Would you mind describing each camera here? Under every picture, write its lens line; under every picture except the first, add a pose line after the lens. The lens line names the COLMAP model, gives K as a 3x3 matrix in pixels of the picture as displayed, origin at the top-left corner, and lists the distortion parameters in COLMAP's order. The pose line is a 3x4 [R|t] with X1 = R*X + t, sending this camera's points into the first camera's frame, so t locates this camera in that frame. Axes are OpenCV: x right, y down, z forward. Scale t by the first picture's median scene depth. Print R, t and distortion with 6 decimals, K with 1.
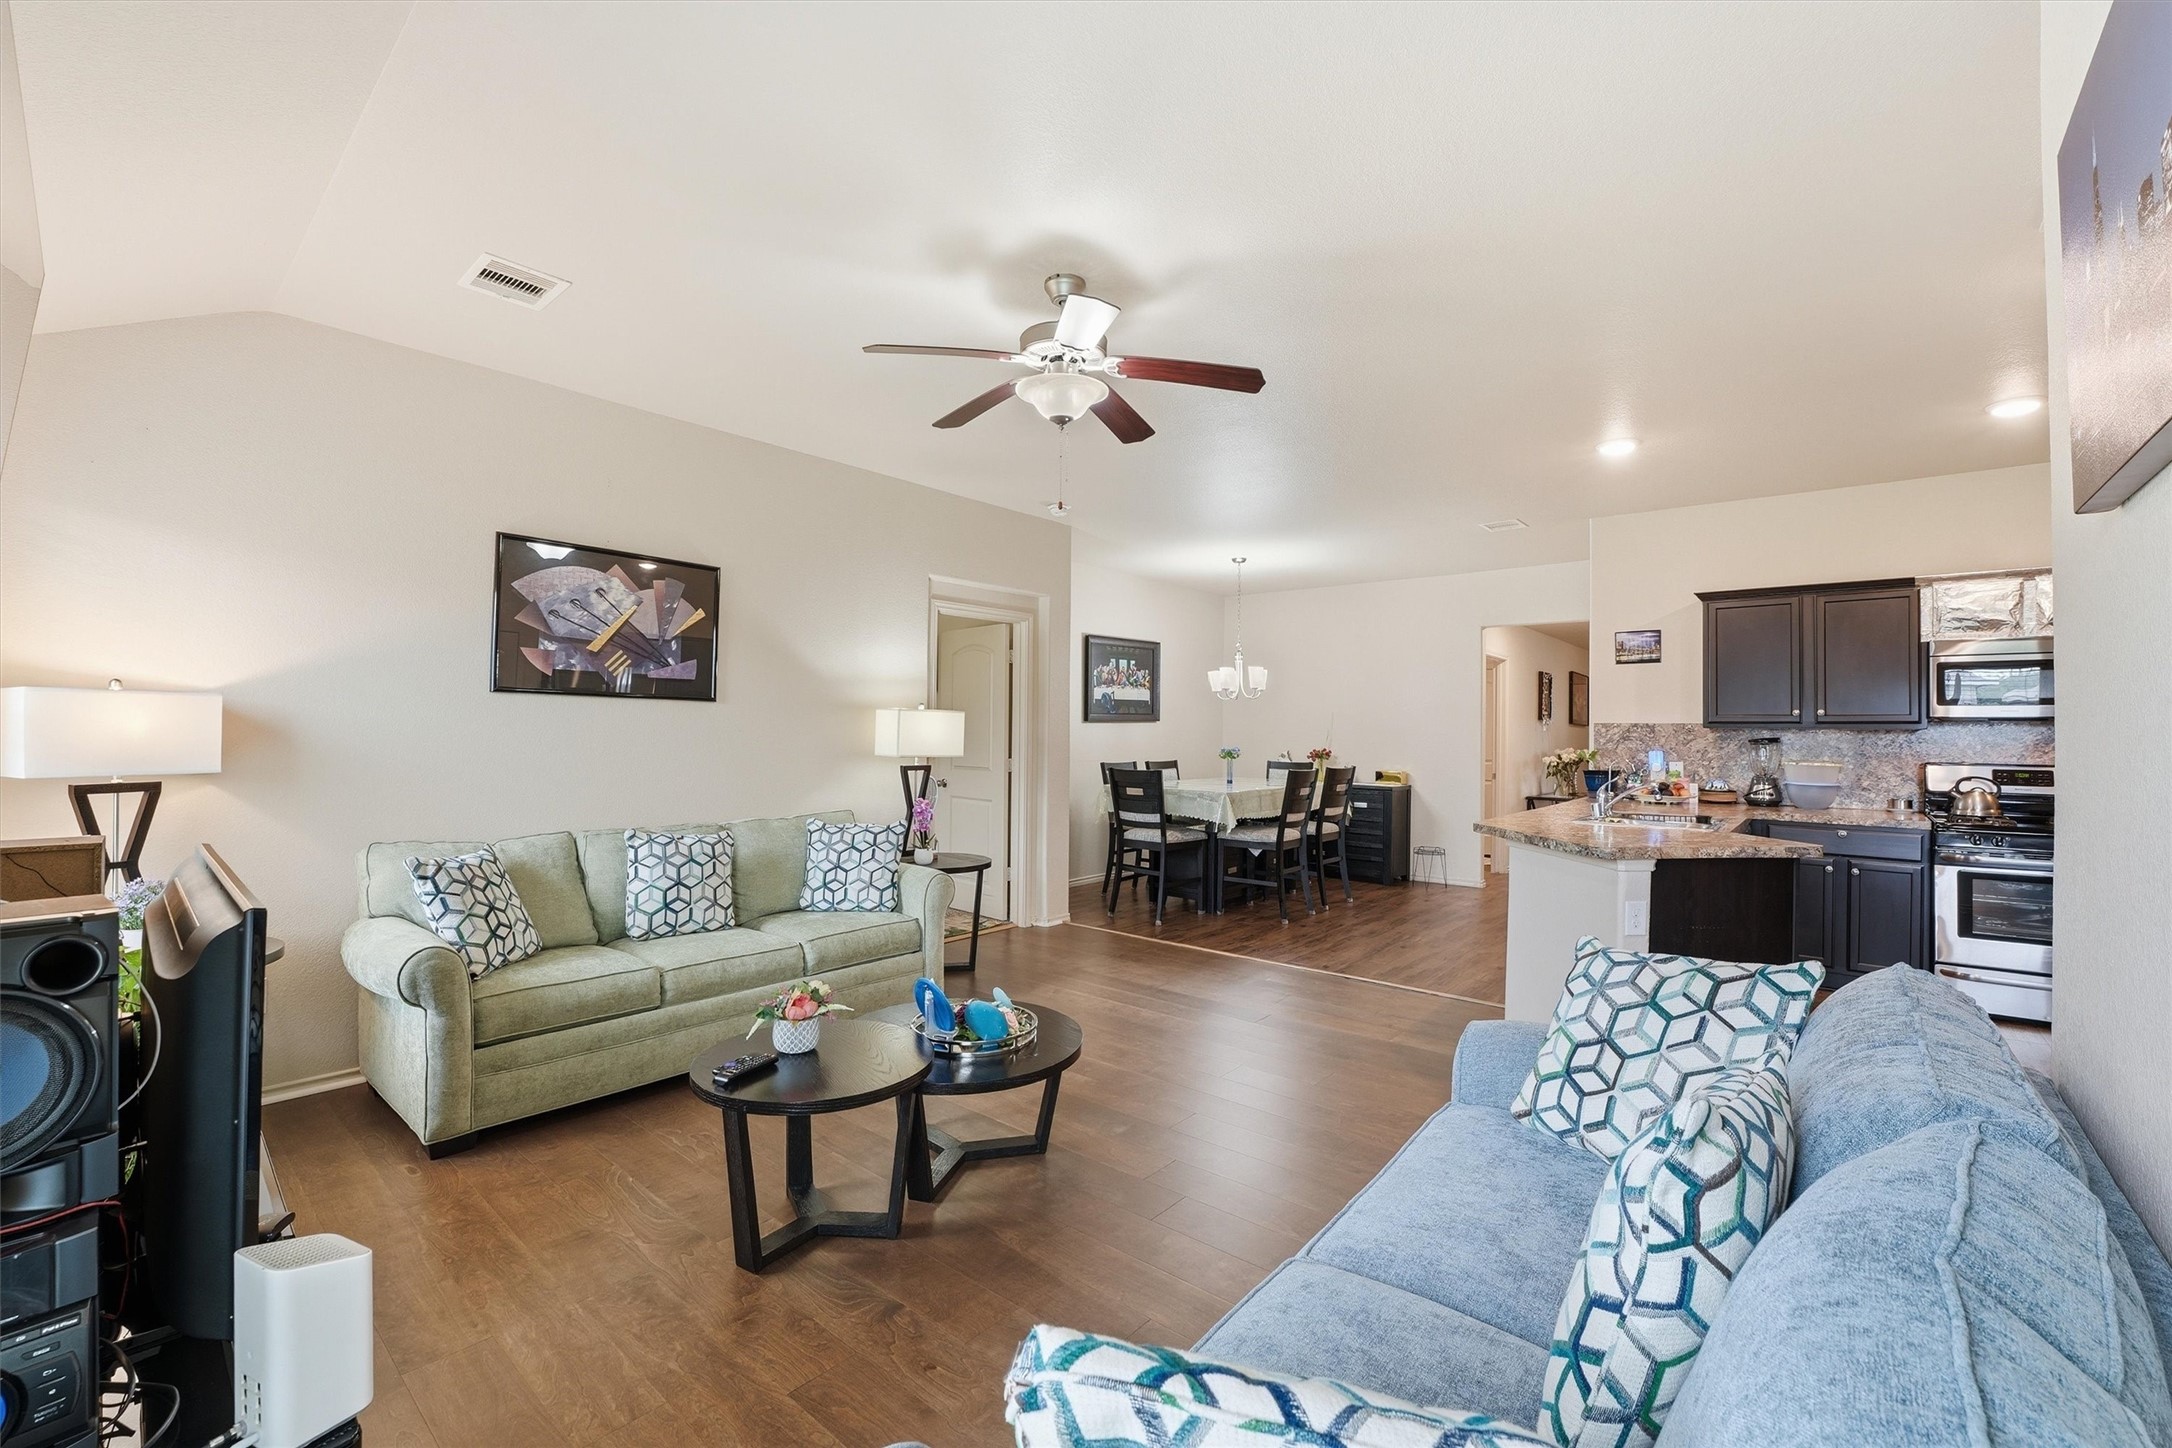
lens RADIAL K [[899.3, 0, 1084.7], [0, 899.3, 720.4], [0, 0, 1]] dist [-0.022173, 0.002000]
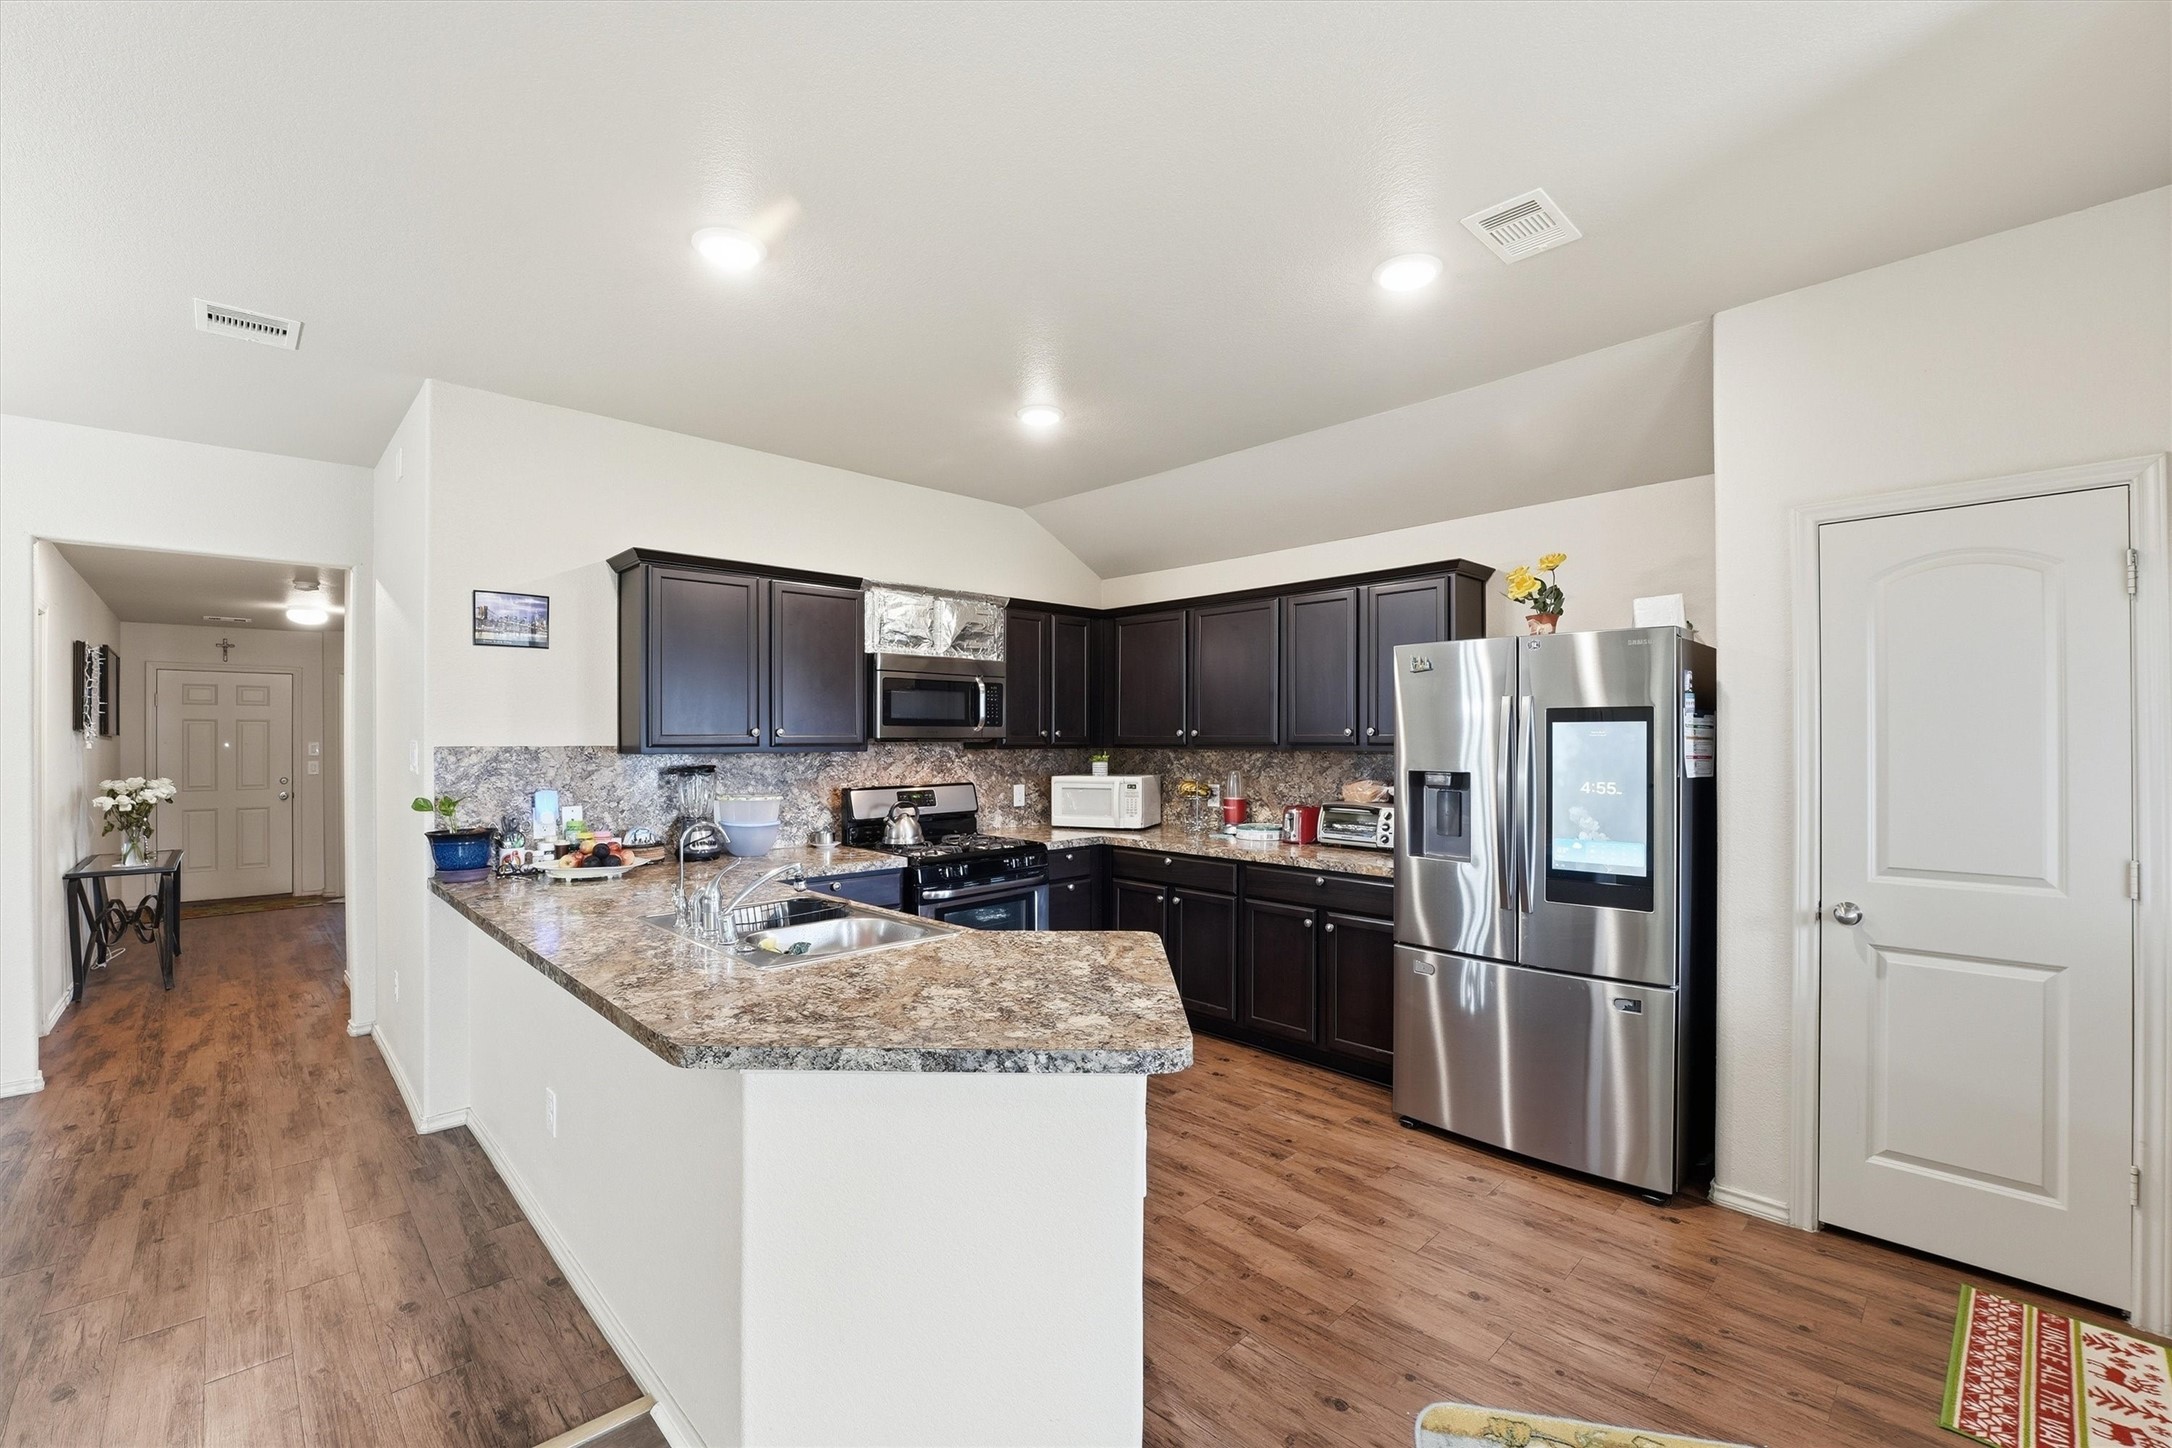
lens RADIAL K [[899.3, 0, 1079.1], [0, 899.3, 739.4], [0, 0, 1]] dist [-0.022173, 0.002000]
pose [[0.099690, -0.013726, 0.994924, 0.071414], [-0.011154, 0.999827, 0.014912, -0.017709], [-0.994956, -0.012583, 0.099520, 0.665272]]
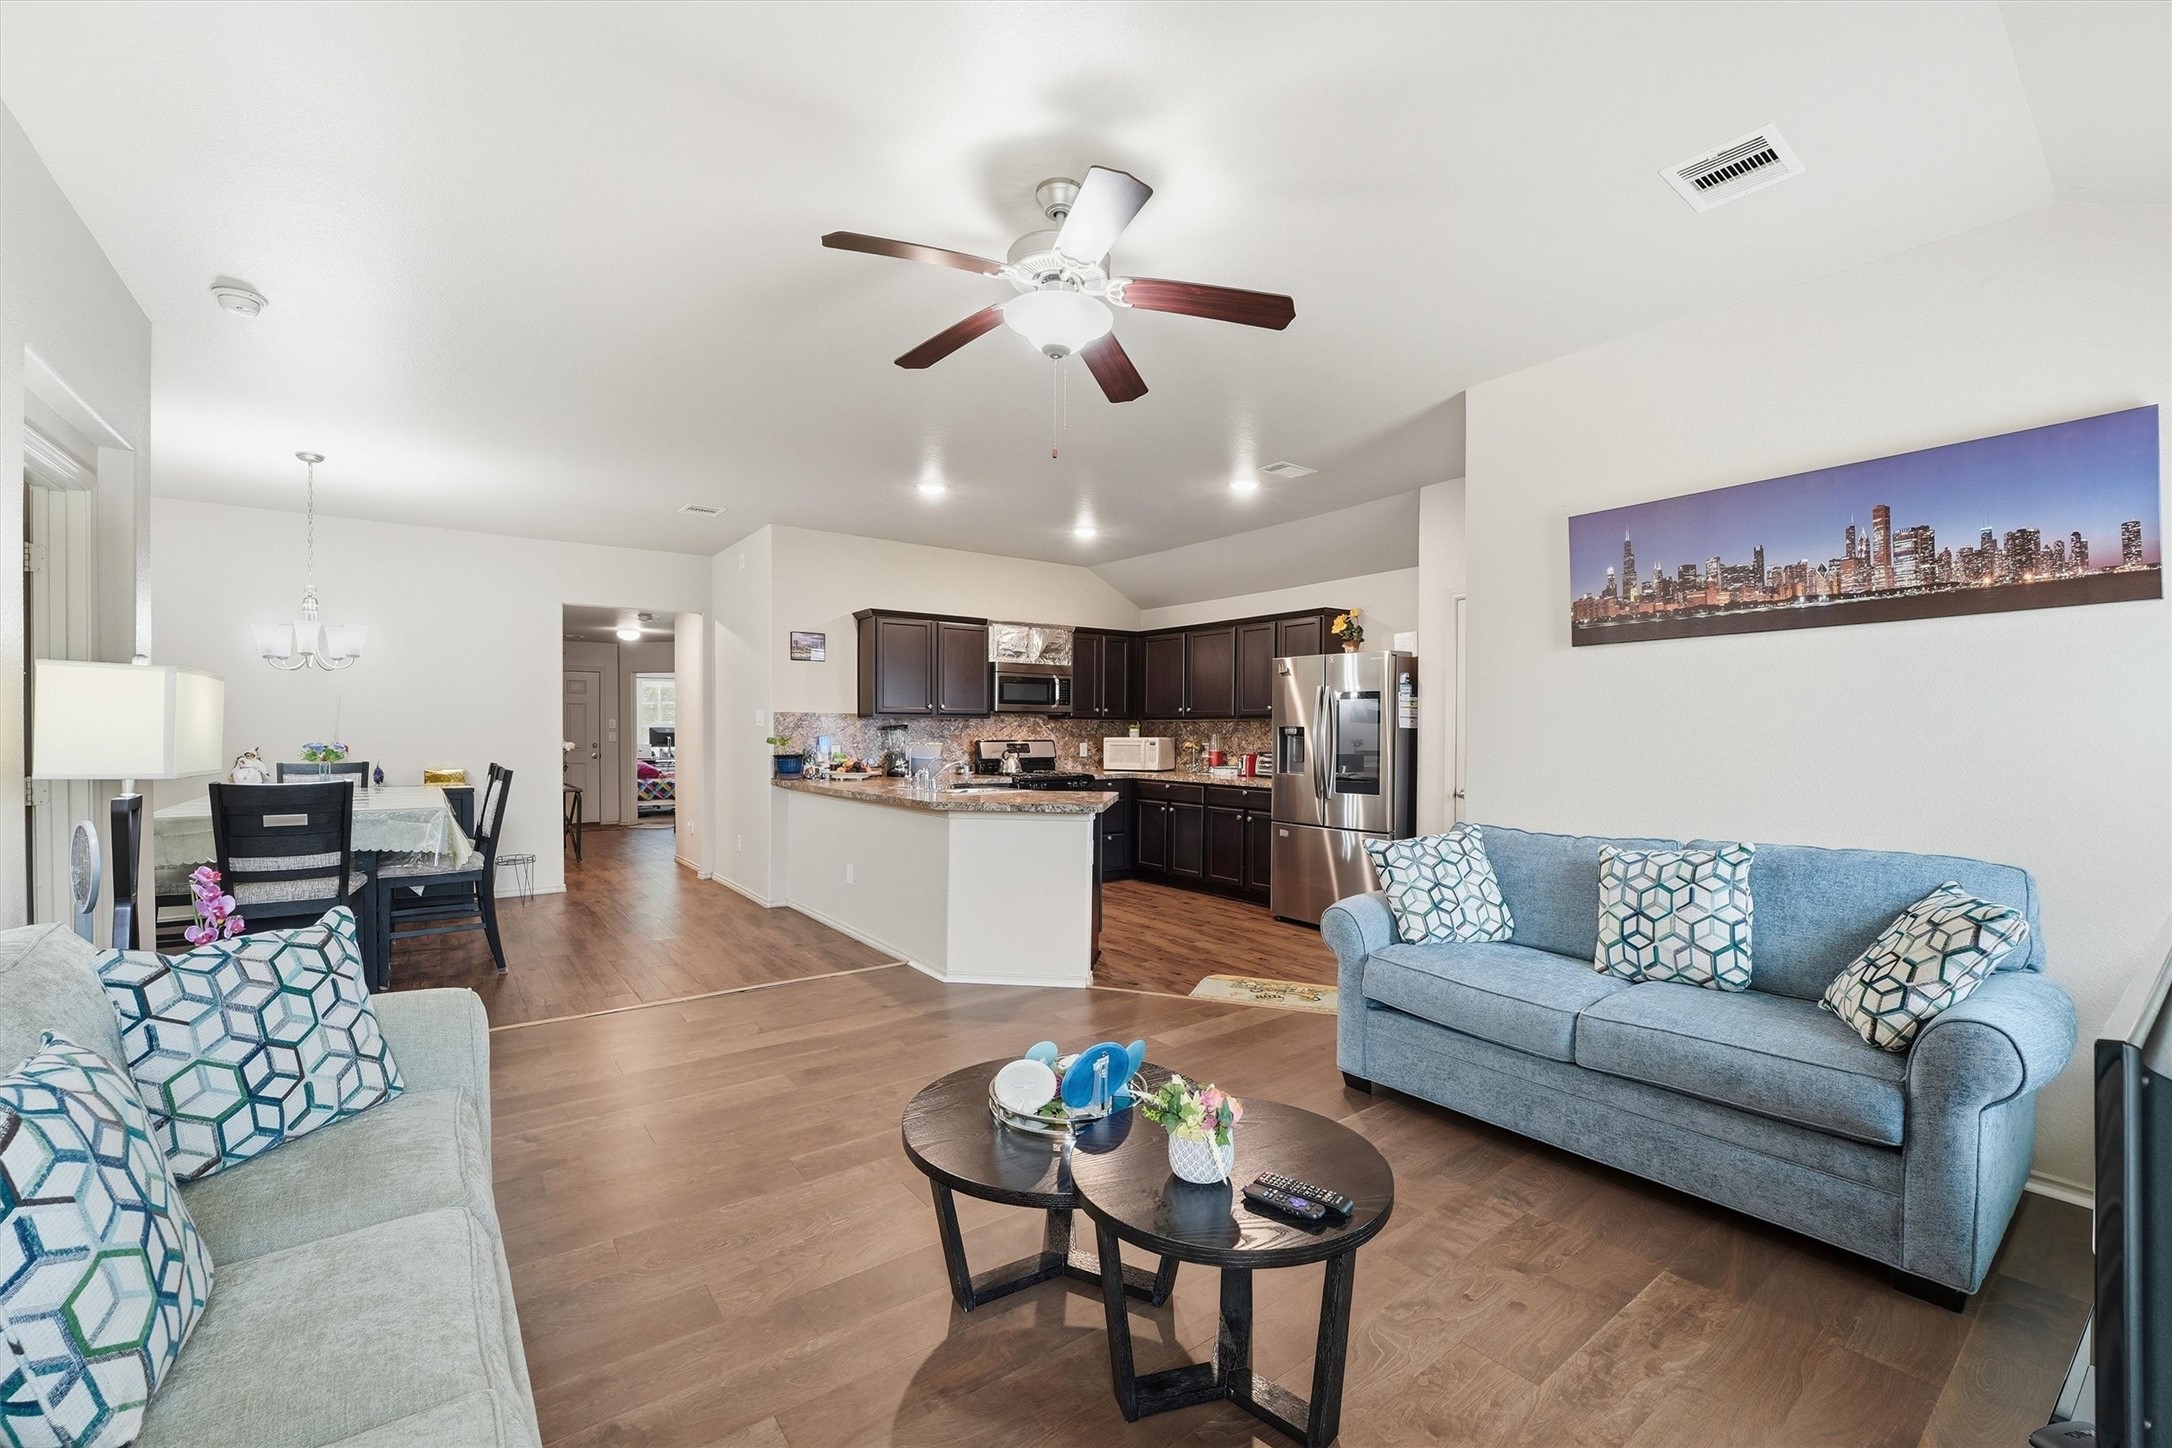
lens RADIAL K [[899.3, 0, 1080.2], [0, 899.3, 734.5], [0, 0, 1]] dist [-0.022173, 0.002000]
pose [[0.224971, -0.015391, 0.974244, -0.513311], [-0.014852, 0.999705, 0.019223, 0.004632], [-0.974252, -0.018794, 0.224676, 0.470897]]
